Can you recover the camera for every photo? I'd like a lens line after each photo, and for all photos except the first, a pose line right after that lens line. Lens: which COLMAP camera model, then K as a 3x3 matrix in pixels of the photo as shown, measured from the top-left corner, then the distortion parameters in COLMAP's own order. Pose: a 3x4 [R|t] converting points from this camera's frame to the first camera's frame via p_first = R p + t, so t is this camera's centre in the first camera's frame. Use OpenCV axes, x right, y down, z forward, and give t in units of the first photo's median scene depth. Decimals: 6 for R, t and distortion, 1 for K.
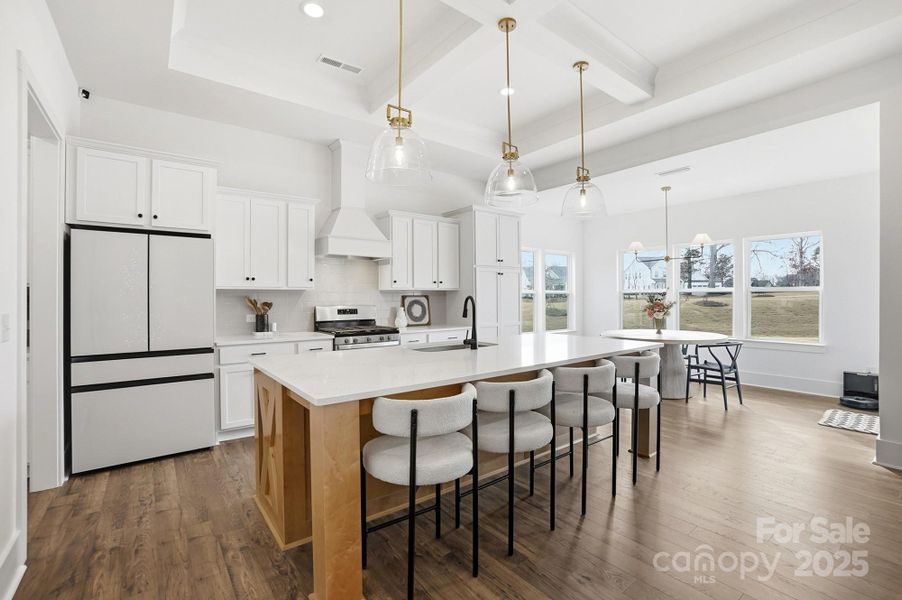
lens RADIAL K [[411.8, 0, 446.8], [0, 411.8, 298.6], [0, 0, 1]] dist [-0.027129, -0.000119]
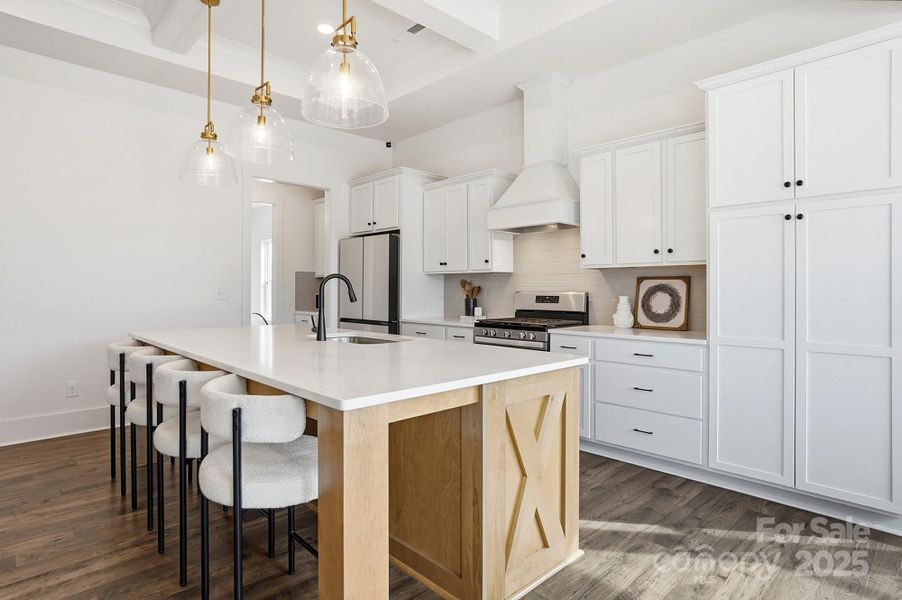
lens RADIAL K [[472.0, 0, 452.5], [0, 472.0, 287.8], [0, 0, 1]] dist [-0.025947, -0.000063]
pose [[0.132063, 0.002506, -0.991238, 0.615059], [-0.006847, 0.999975, 0.001616, 0.010048], [0.991218, 0.006573, 0.132076, 0.717997]]
